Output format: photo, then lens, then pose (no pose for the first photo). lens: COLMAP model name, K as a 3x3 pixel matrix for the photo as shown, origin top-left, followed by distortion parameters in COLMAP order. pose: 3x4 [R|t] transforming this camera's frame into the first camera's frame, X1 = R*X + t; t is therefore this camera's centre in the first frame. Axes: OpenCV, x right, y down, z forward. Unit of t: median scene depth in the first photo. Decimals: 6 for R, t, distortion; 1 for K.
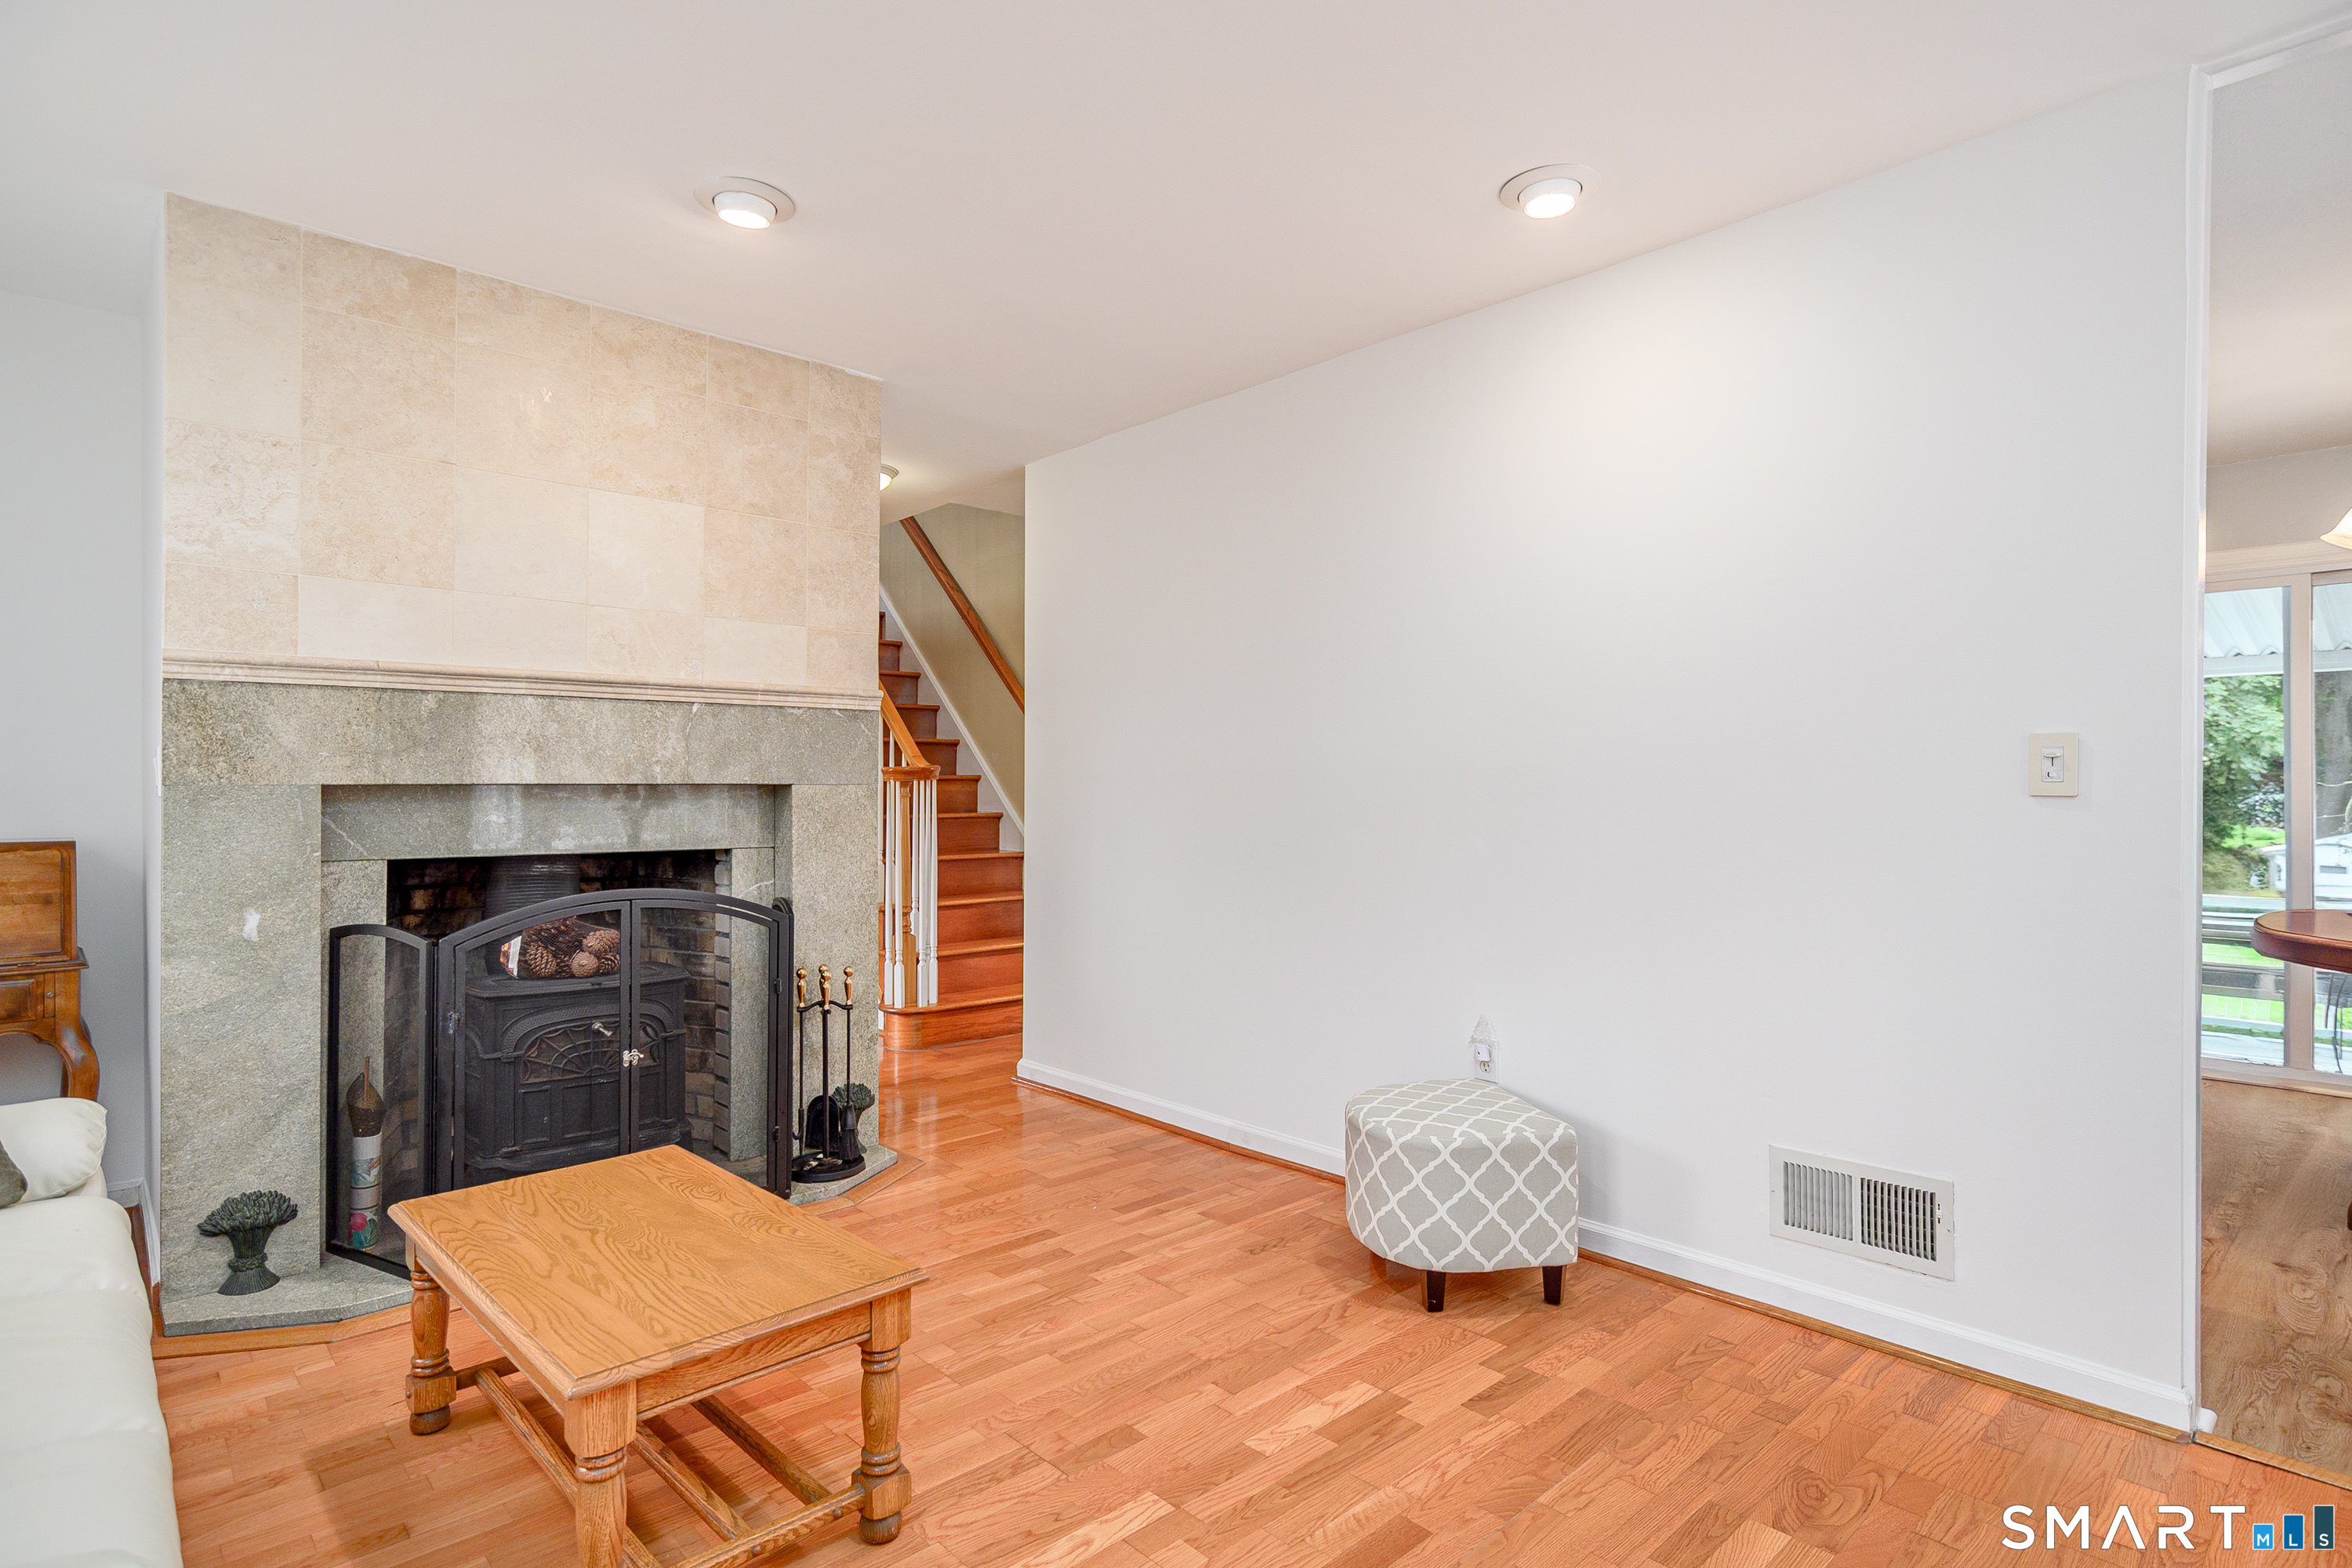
lens RADIAL K [[1204.2, 0, 1175.5], [0, 1204.2, 782.8], [0, 0, 1]] dist [-0.002142, 0.002078]
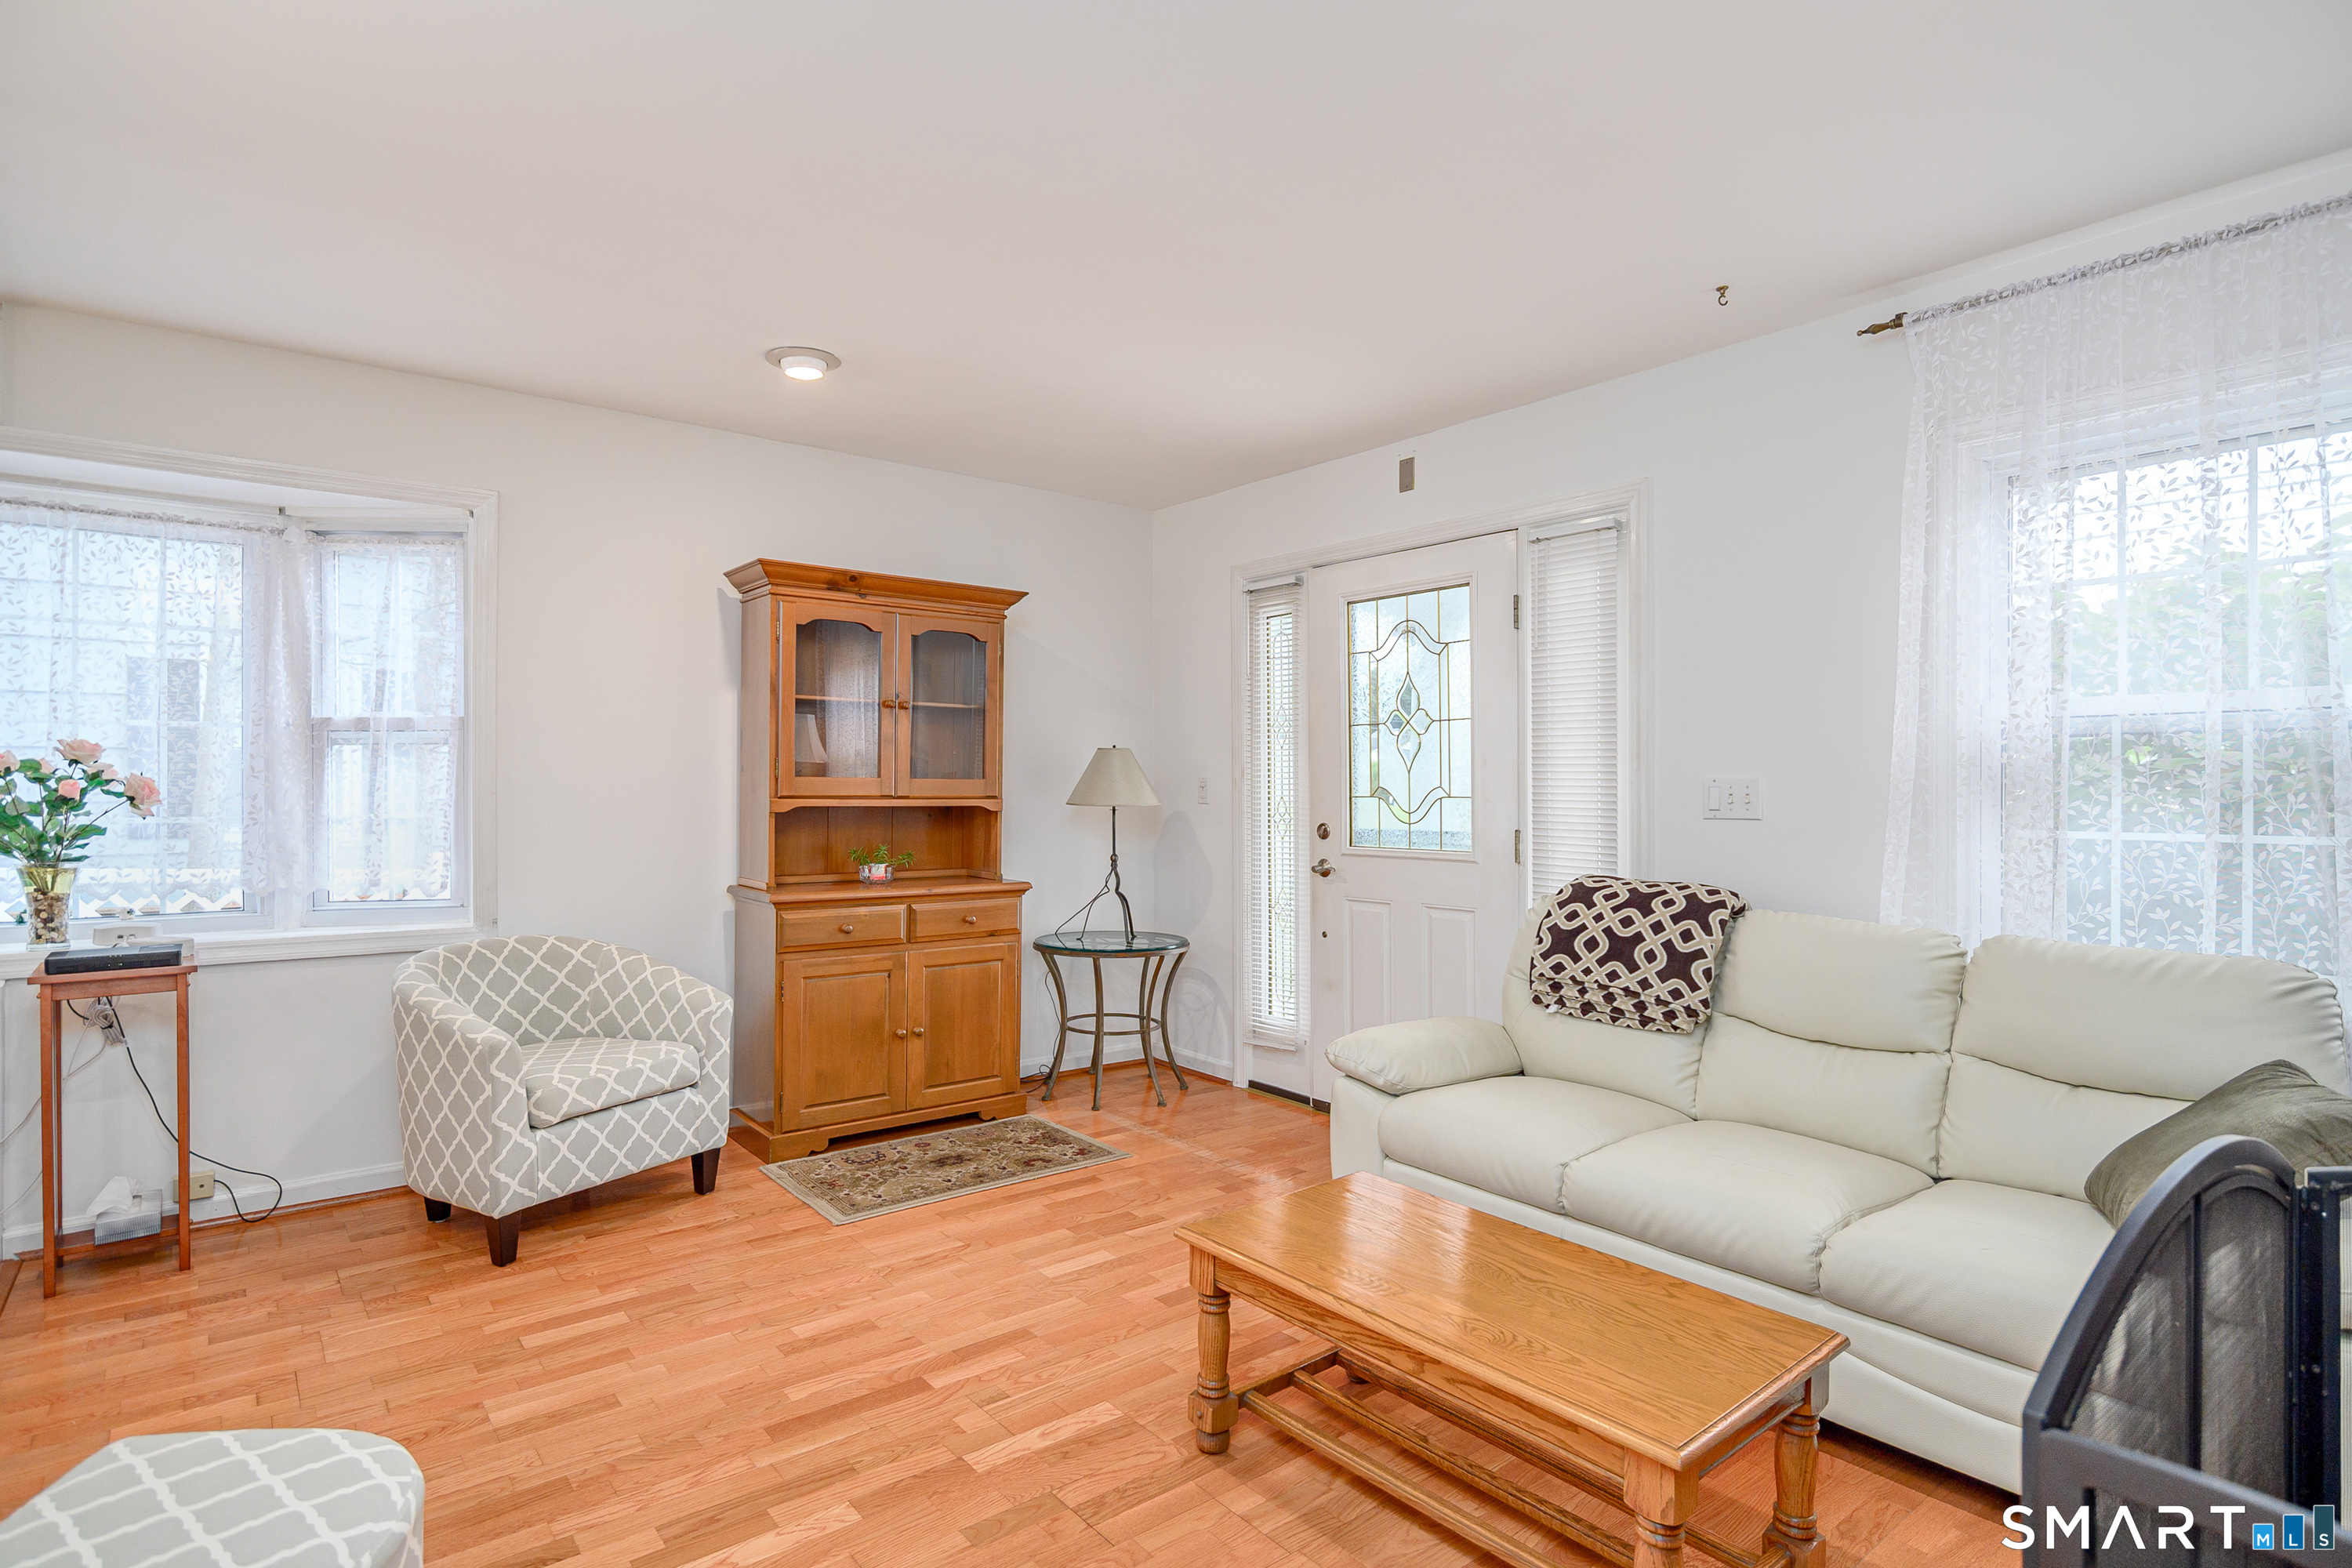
lens RADIAL K [[1204.2, 0, 1176.1], [0, 1204.2, 792.5], [0, 0, 1]] dist [-0.002142, 0.002078]
pose [[-0.997157, -0.004425, 0.075216, -0.188072], [-0.004368, 0.999990, 0.000924, -0.017868], [-0.075219, 0.000593, -0.997167, 1.398246]]
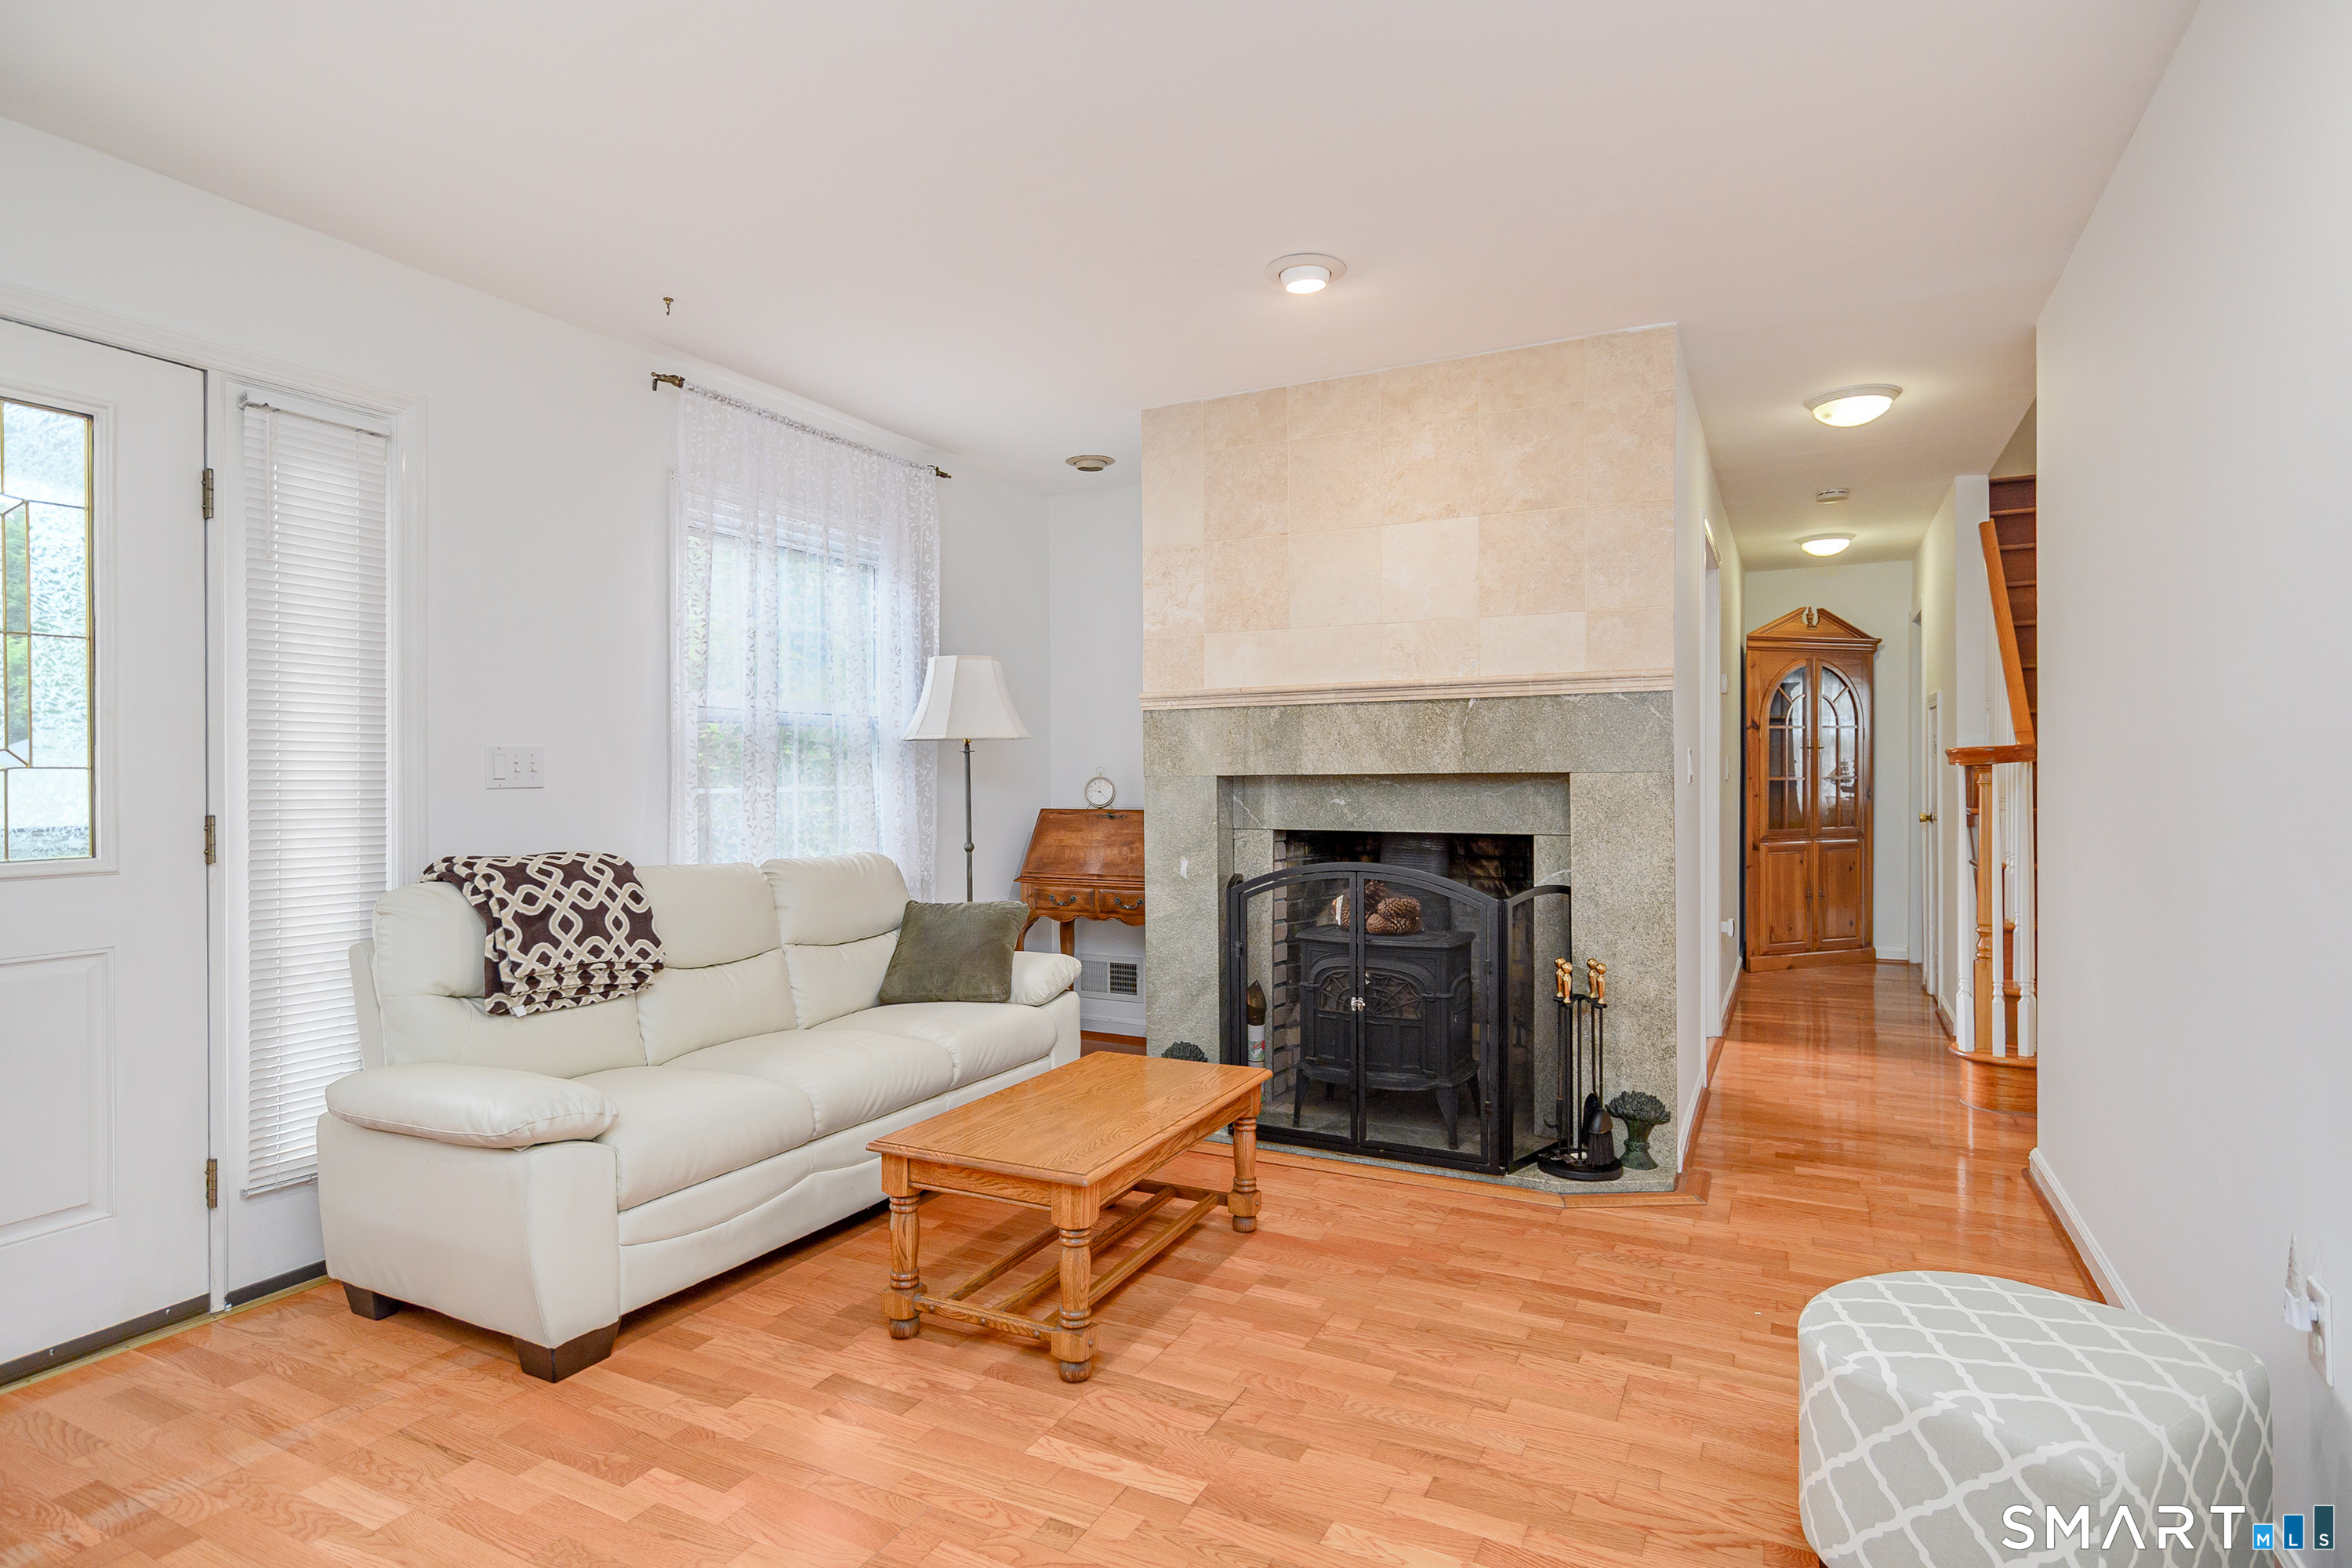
lens RADIAL K [[1204.2, 0, 1164.8], [0, 1204.2, 777.2], [0, 0, 1]] dist [-0.002142, 0.002078]
pose [[0.331412, -0.000380, -0.943486, 0.616019], [0.010067, 0.999944, 0.003133, -0.001683], [0.943433, -0.010537, 0.331397, 0.432683]]
